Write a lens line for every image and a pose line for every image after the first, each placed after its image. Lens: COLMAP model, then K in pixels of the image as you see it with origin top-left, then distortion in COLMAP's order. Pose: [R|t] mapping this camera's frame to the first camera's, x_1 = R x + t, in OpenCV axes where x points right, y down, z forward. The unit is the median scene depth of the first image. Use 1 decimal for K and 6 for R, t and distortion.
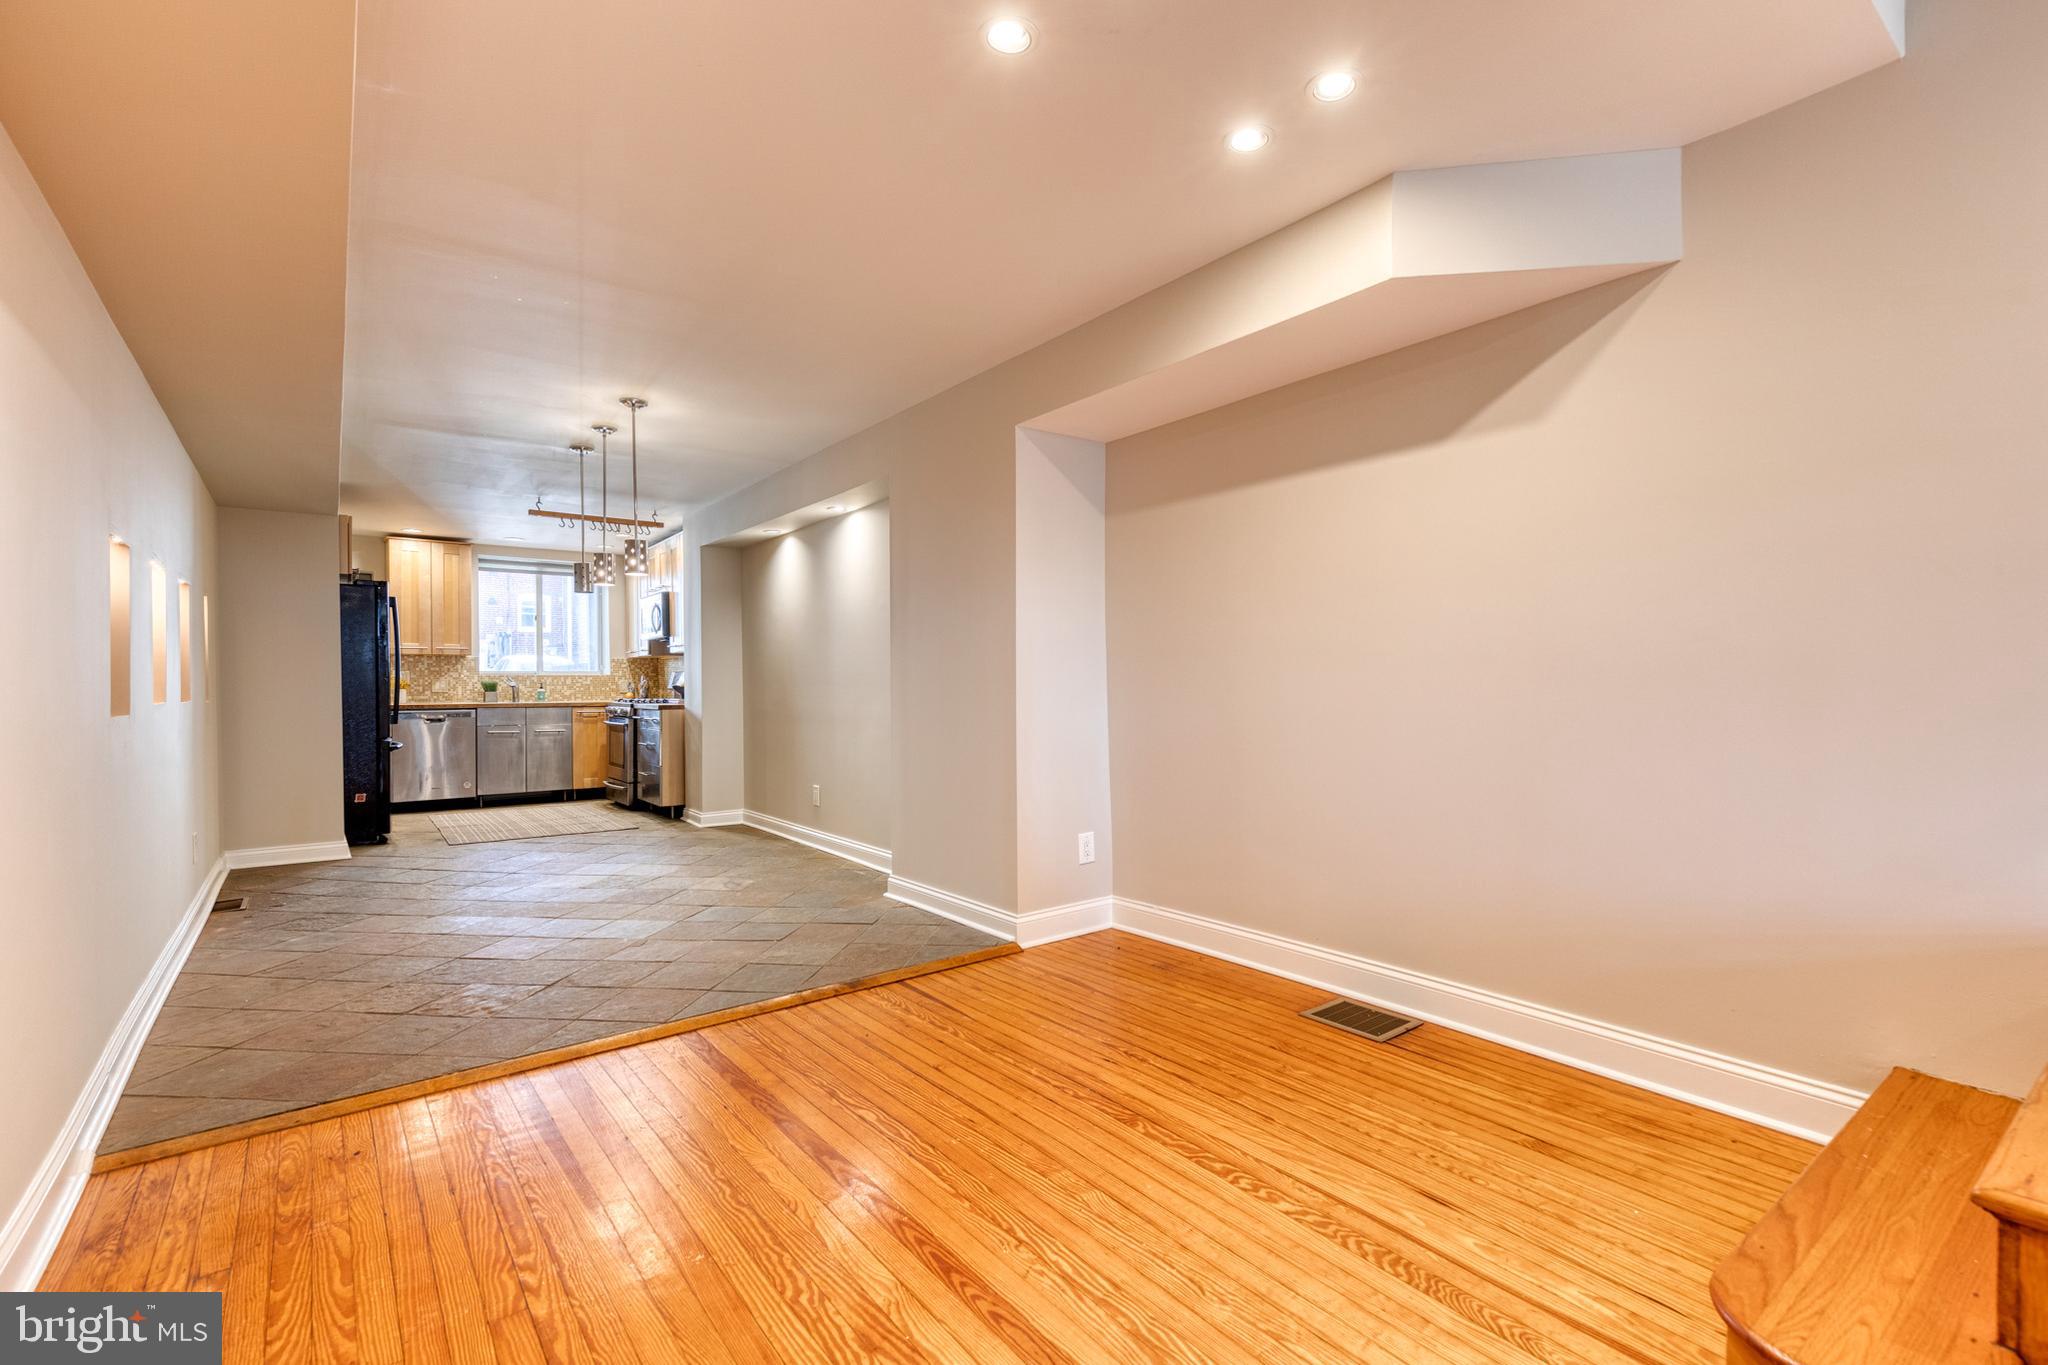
lens RADIAL K [[903.2, 0, 1038.1], [0, 903.2, 687.8], [0, 0, 1]] dist [0.007312, 0.001231]
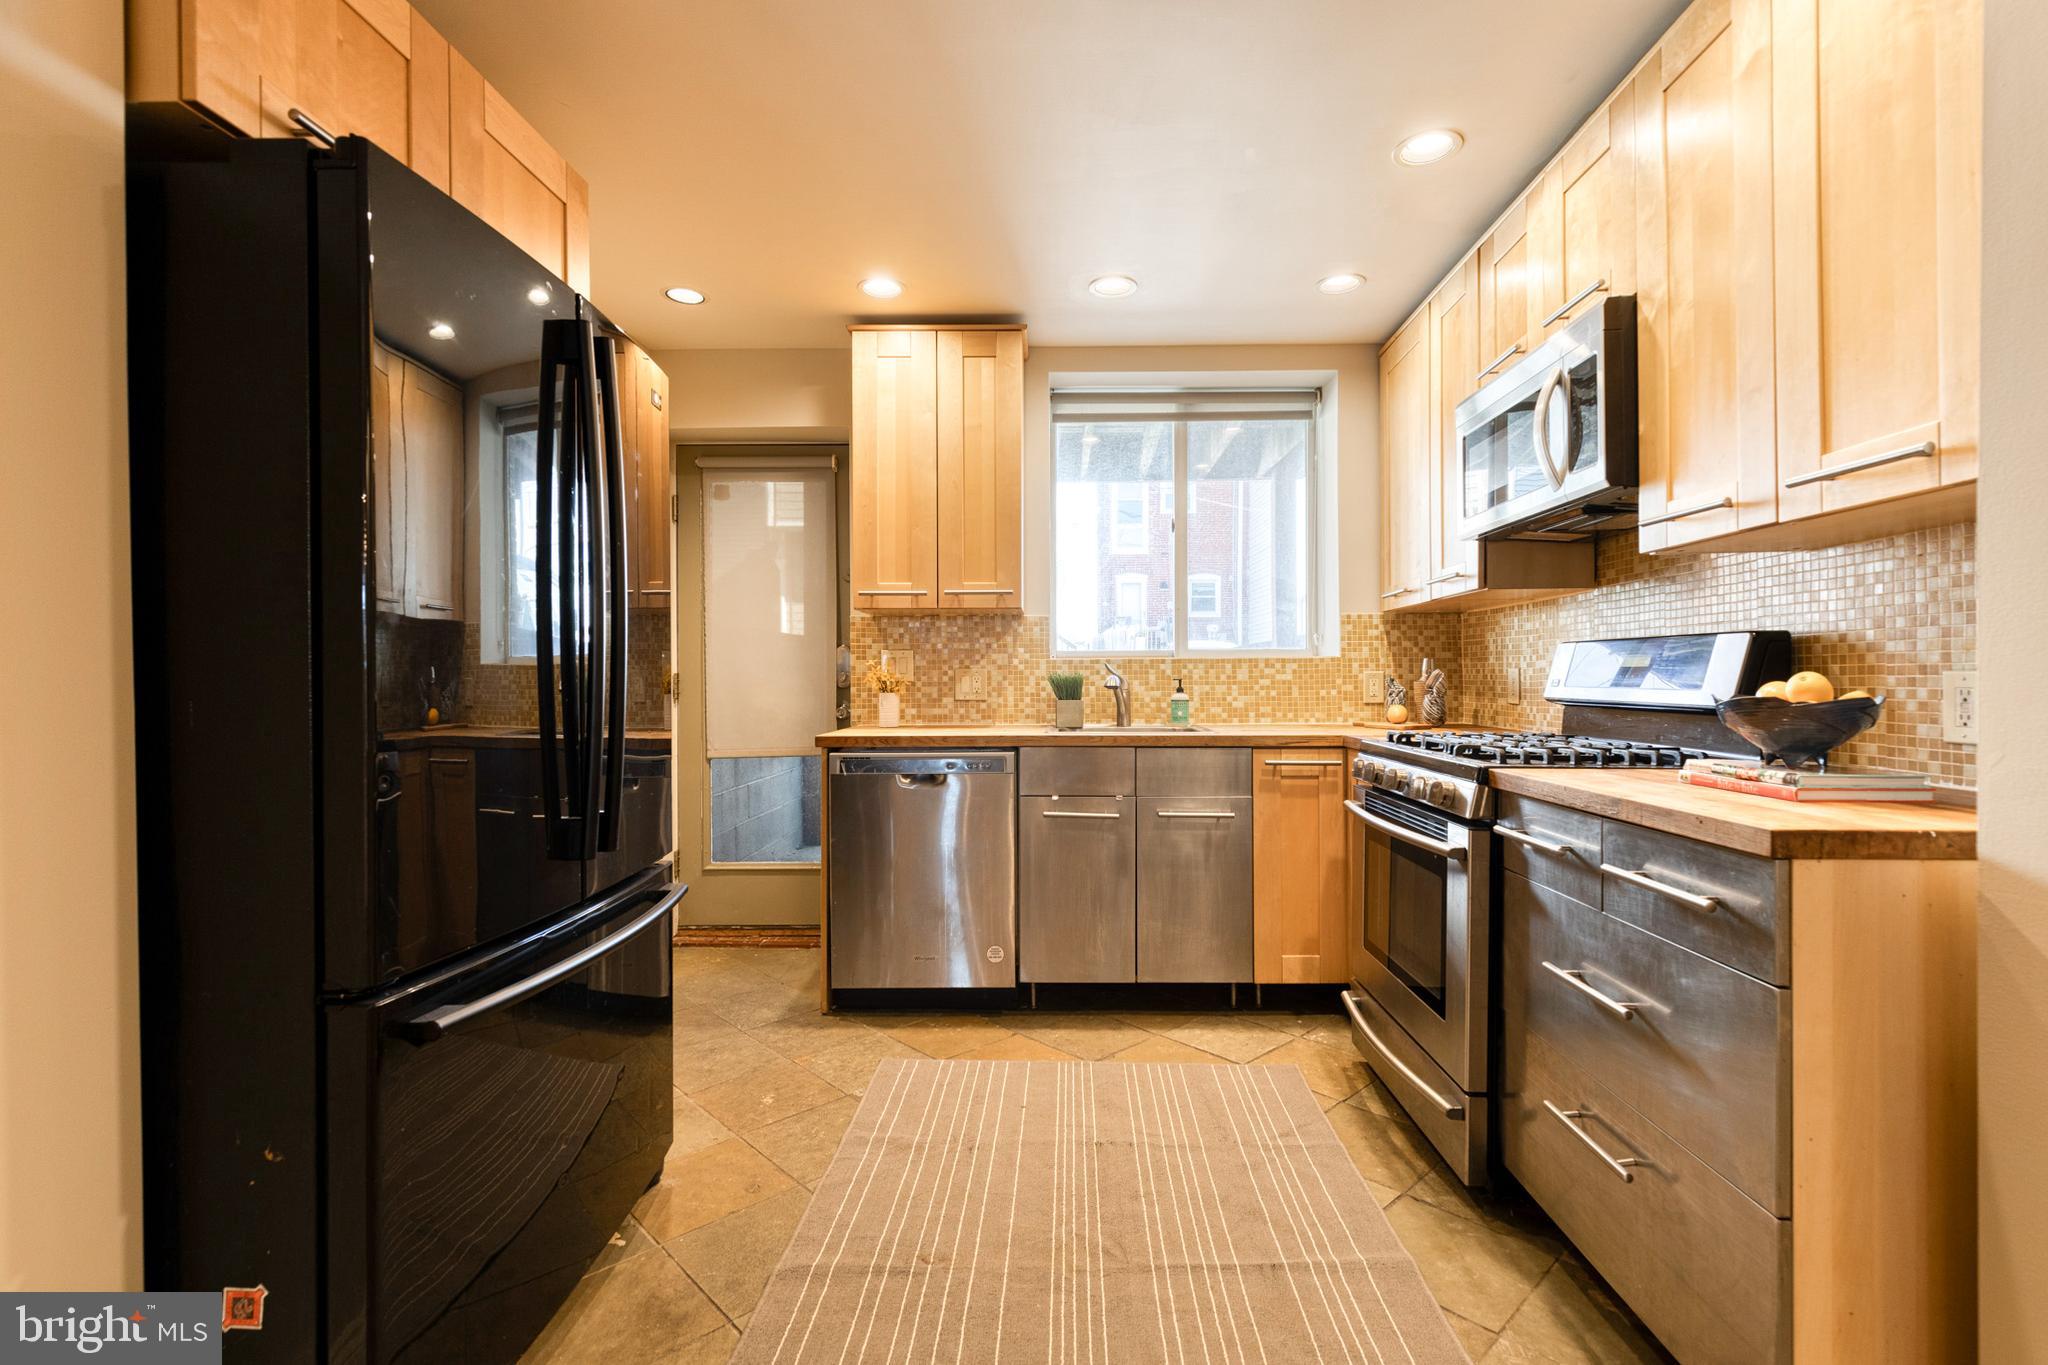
lens RADIAL K [[903.2, 0, 1040.3], [0, 903.2, 684.2], [0, 0, 1]] dist [0.007312, 0.001231]
pose [[0.768460, 0.006821, -0.639862, -0.357136], [-0.001464, 0.999959, 0.008902, -0.006339], [0.639896, -0.005904, 0.768439, 0.684174]]
